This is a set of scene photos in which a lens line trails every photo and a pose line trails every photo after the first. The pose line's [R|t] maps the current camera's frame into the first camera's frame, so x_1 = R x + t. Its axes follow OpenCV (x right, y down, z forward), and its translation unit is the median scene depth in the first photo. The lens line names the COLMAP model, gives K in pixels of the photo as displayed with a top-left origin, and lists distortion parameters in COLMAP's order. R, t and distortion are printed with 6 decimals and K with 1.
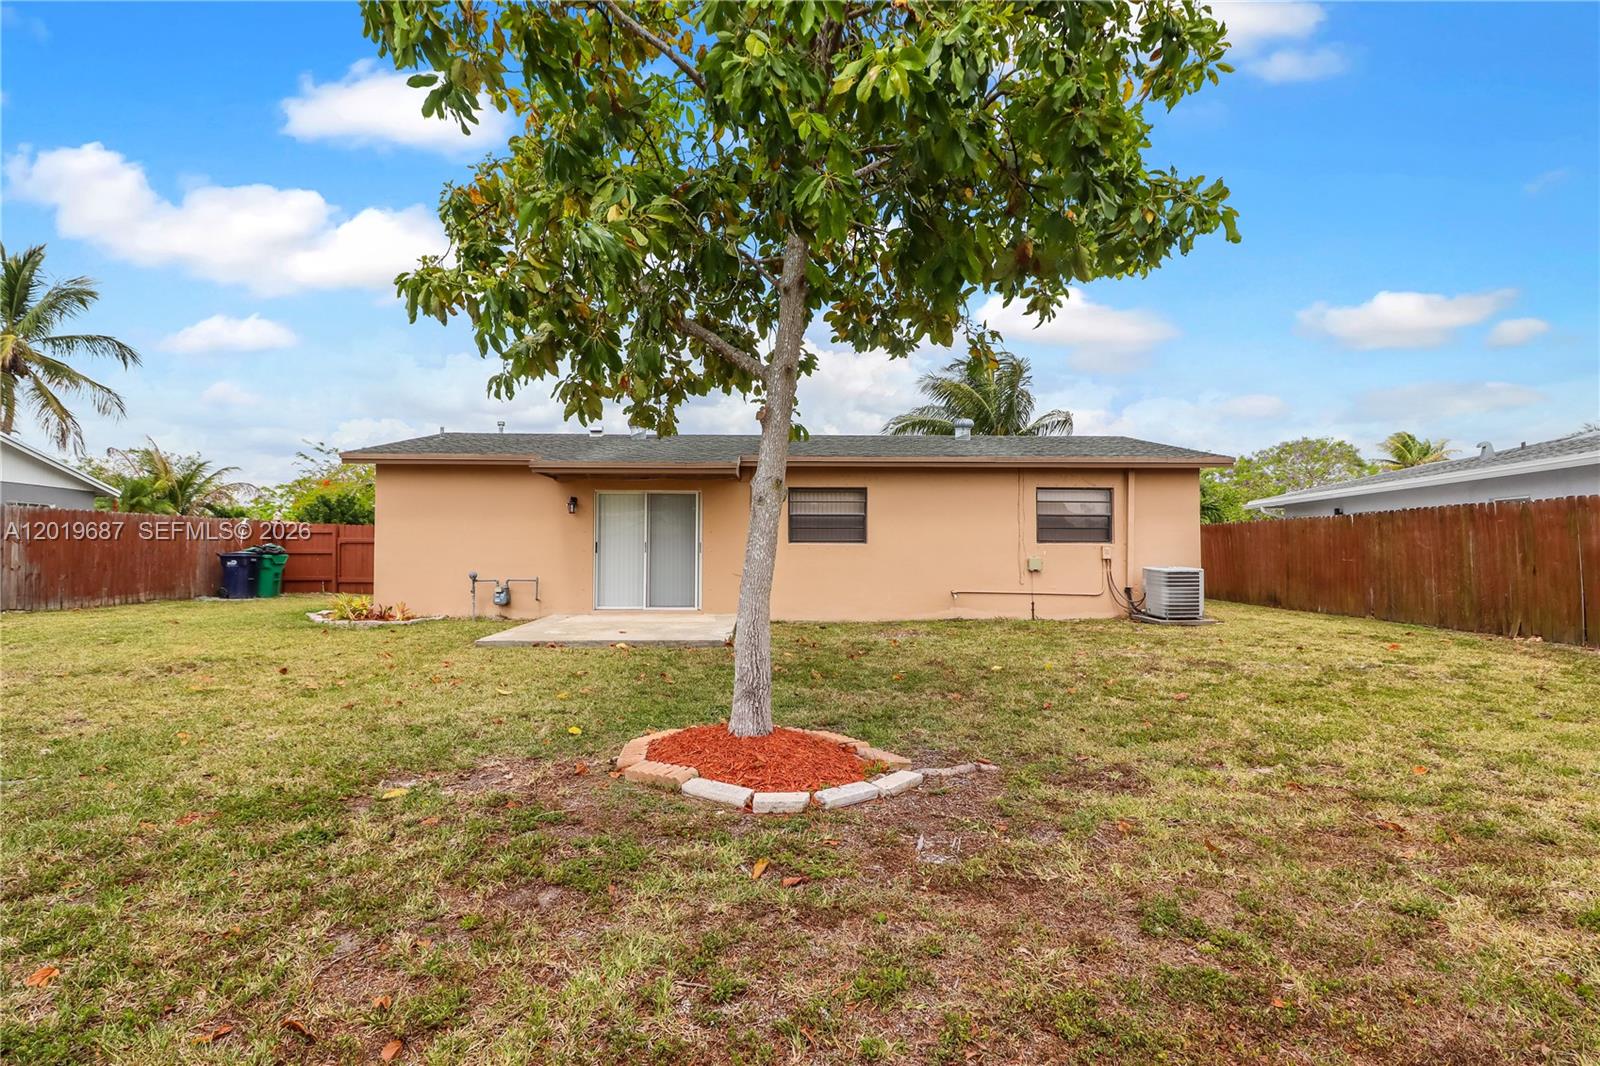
lens RADIAL K [[729.6, 0, 800.0], [0, 729.6, 533.0], [0, 0, 1]] dist [0.001684, 0.000033]
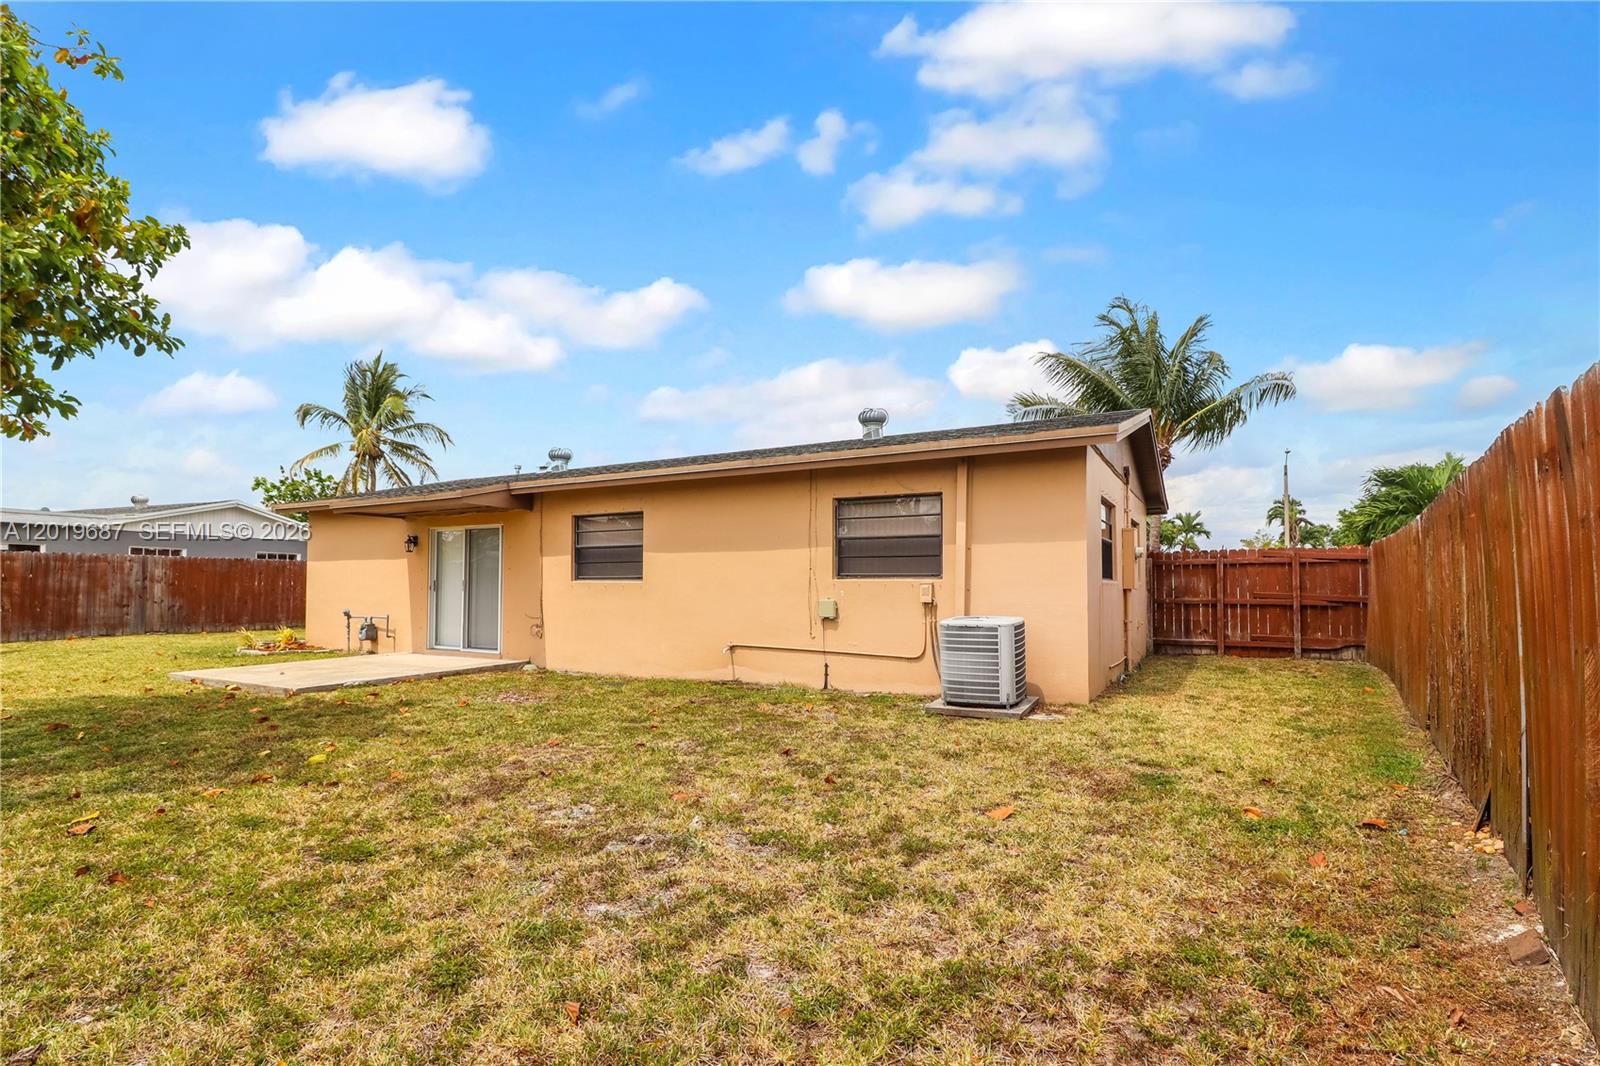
lens RADIAL K [[765.9, 0, 810.8], [0, 765.9, 557.2], [0, 0, 1]] dist [0.009464, -0.016233]
pose [[0.859295, -0.020558, -0.511066, 0.681798], [0.014833, 0.999773, -0.015278, 0.004515], [0.511265, 0.005547, 0.859405, 0.369159]]
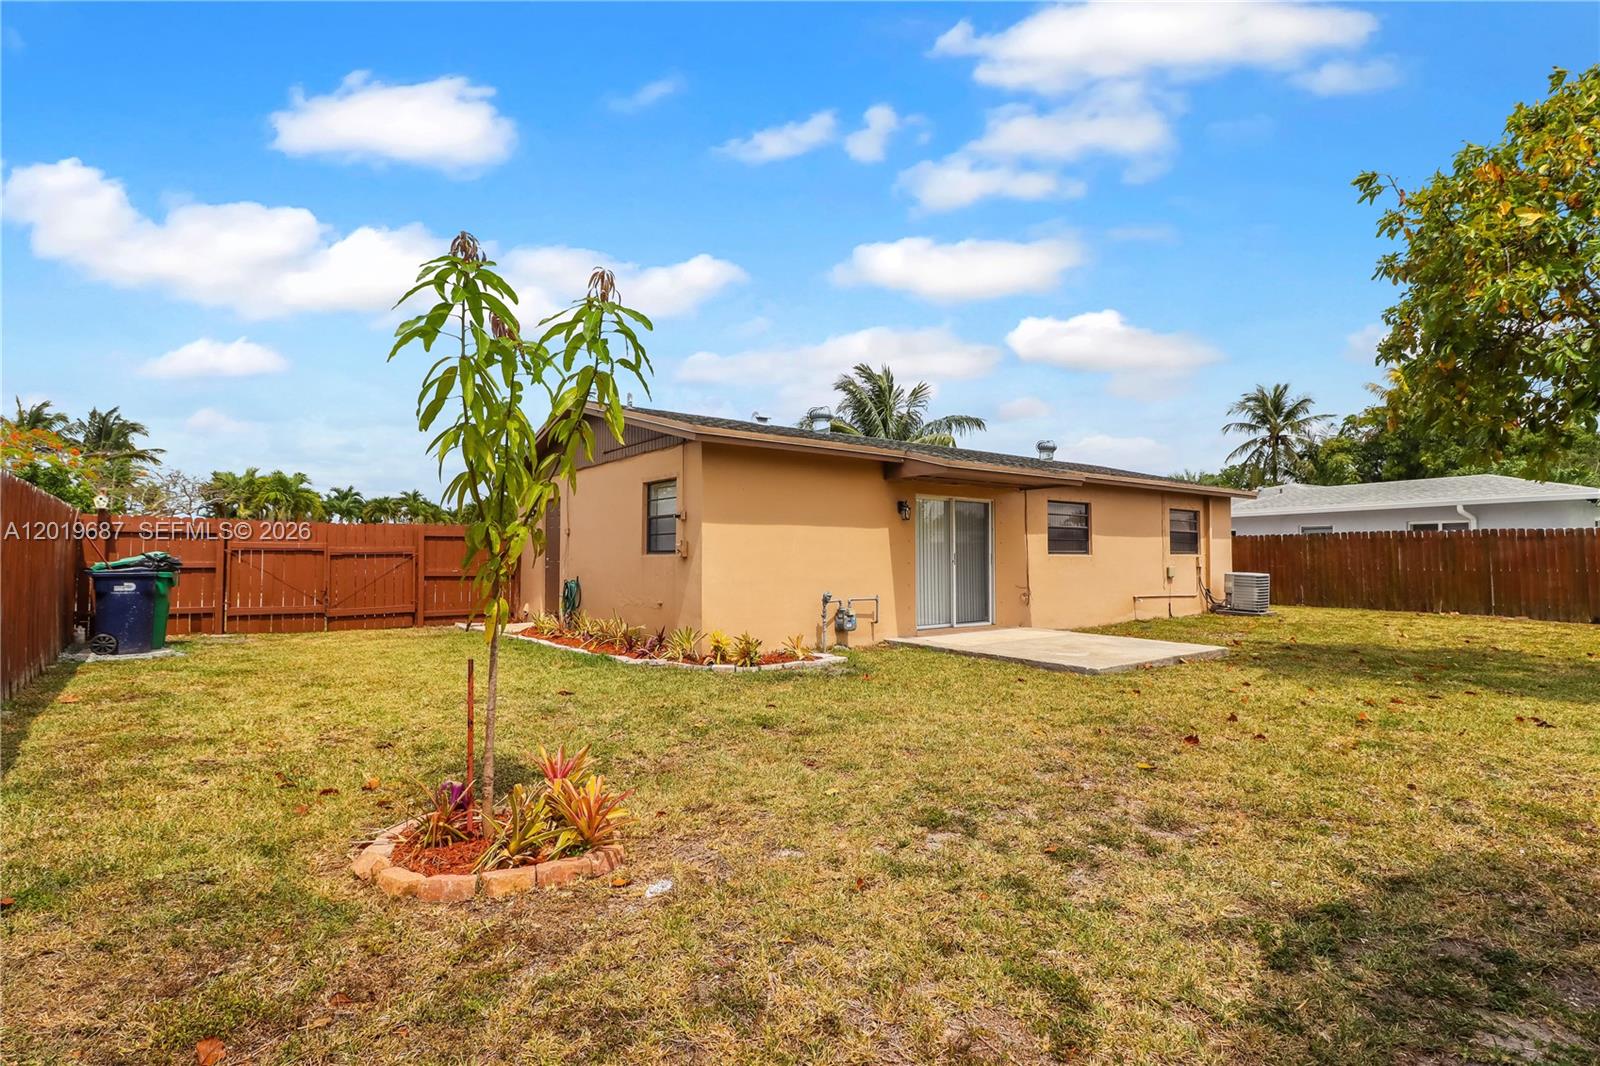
lens RADIAL K [[765.9, 0, 810.8], [0, 765.9, 557.2], [0, 0, 1]] dist [0.009464, -0.016233]
pose [[0.802696, -0.000408, 0.596388, -0.918104], [-0.013381, 0.999736, 0.018694, 0.002126], [-0.596238, -0.022986, 0.802478, 0.334282]]
